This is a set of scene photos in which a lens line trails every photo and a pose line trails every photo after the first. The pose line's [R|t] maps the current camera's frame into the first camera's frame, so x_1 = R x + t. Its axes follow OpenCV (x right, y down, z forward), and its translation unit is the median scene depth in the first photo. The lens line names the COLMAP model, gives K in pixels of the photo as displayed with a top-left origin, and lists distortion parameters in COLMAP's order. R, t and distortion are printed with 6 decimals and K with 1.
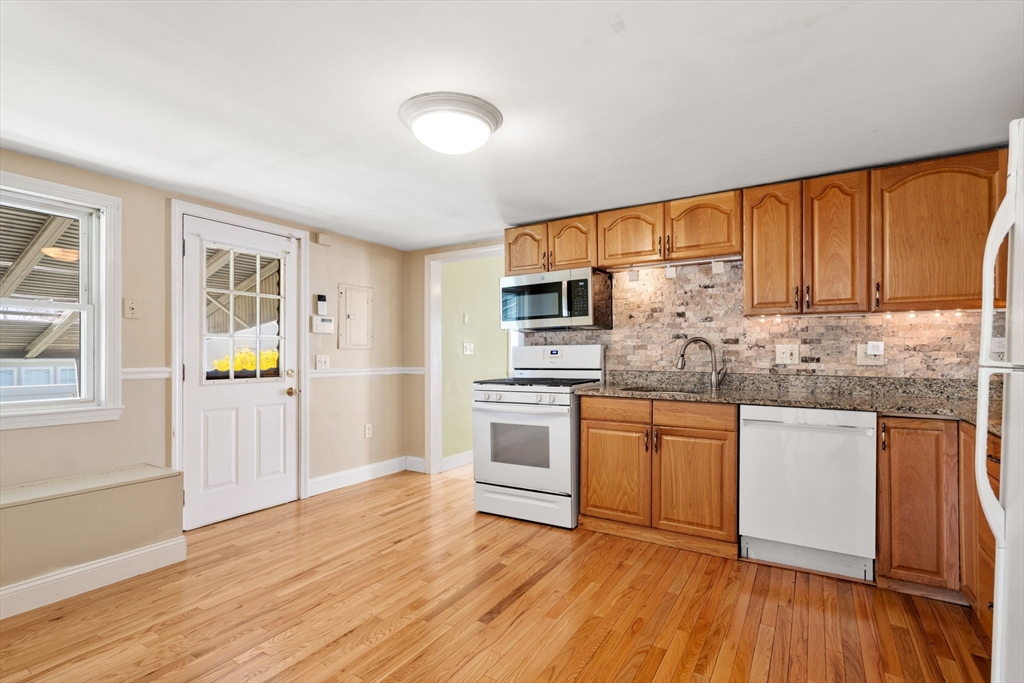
lens RADIAL K [[483.8, 0, 515.3], [0, 483.8, 351.3], [0, 0, 1]] dist [-0.007511, 0.003300]
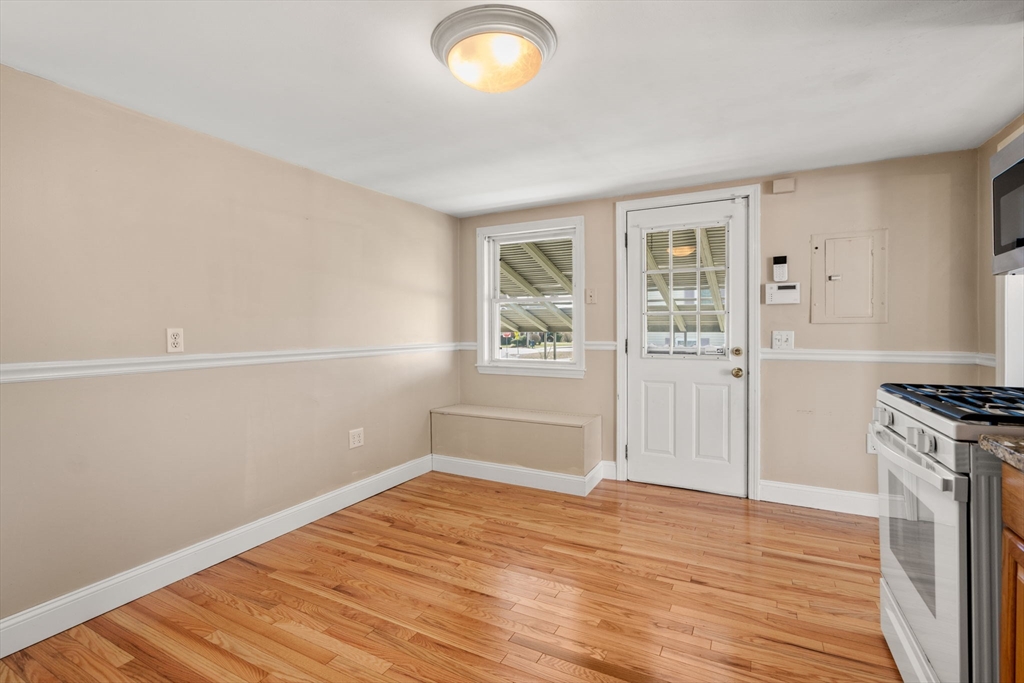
lens RADIAL K [[469.7, 0, 510.2], [0, 469.7, 331.3], [0, 0, 1]] dist [-0.008489, 0.003094]
pose [[0.064278, 0.003643, -0.997925, 0.440819], [0.010734, 0.999933, 0.004341, -0.000385], [0.997874, -0.010990, 0.064235, 0.640638]]
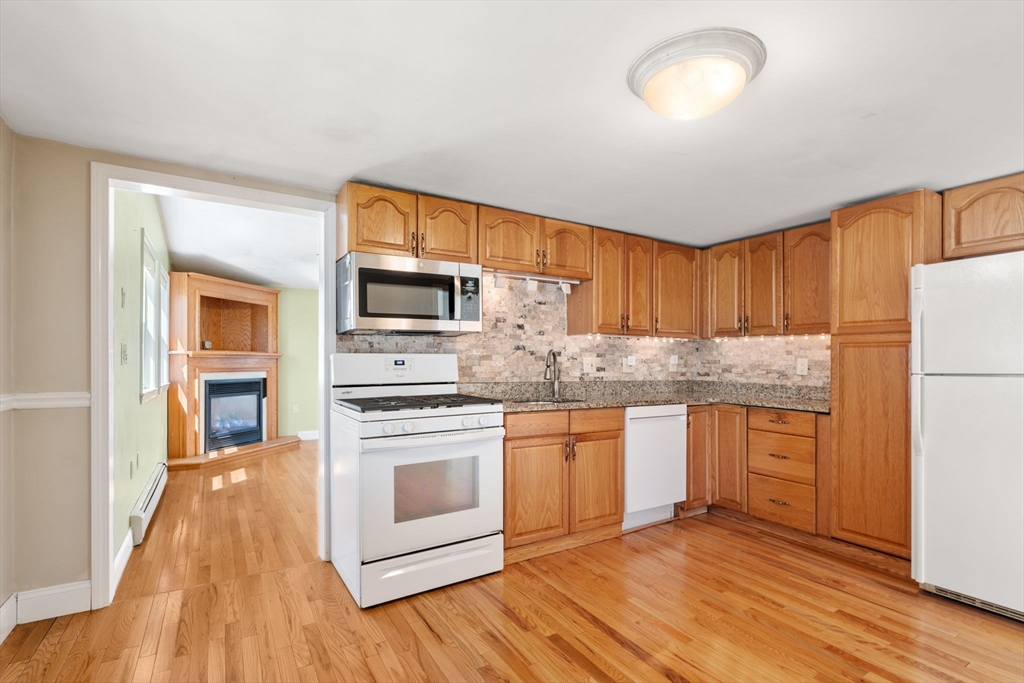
lens RADIAL K [[483.8, 0, 516.3], [0, 483.8, 359.0], [0, 0, 1]] dist [-0.007511, 0.003300]
pose [[0.444327, 0.006627, 0.895840, -0.642234], [-0.010234, 0.999945, -0.002322, -0.004823], [-0.895806, -0.008137, 0.444371, 0.600186]]
